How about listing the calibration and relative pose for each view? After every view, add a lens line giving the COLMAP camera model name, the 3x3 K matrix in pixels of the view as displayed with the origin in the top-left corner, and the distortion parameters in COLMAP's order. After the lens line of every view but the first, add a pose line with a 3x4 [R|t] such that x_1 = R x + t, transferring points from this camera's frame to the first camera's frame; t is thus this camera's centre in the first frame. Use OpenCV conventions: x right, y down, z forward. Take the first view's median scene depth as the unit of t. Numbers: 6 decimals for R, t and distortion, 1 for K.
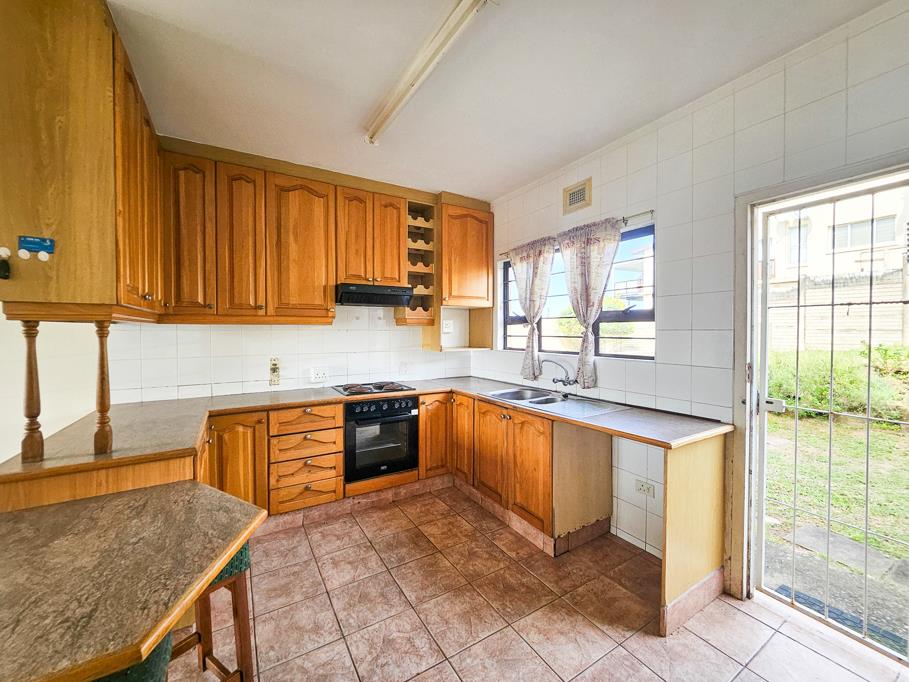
lens RADIAL K [[366.8, 0, 457.8], [0, 366.8, 337.2], [0, 0, 1]] dist [-0.003531, 0.002008]
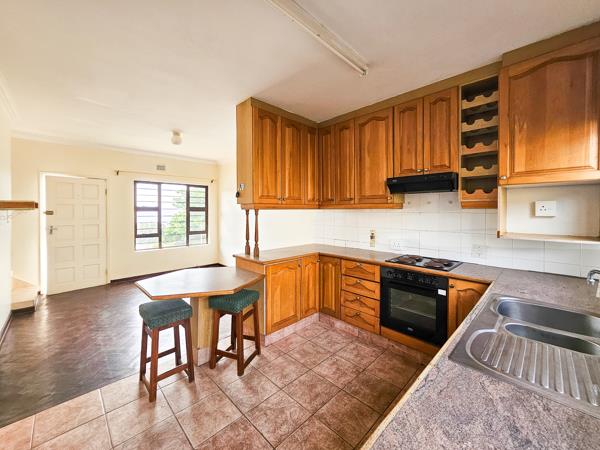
lens RADIAL K [[242.1, 0, 298.6], [0, 242.1, 213.1], [0, 0, 1]] dist [-0.003531, 0.002008]
pose [[0.229472, 0.013245, -0.973225, 0.502519], [-0.017054, 0.999809, 0.009585, -0.022146], [0.973166, 0.014398, 0.229654, 0.490696]]
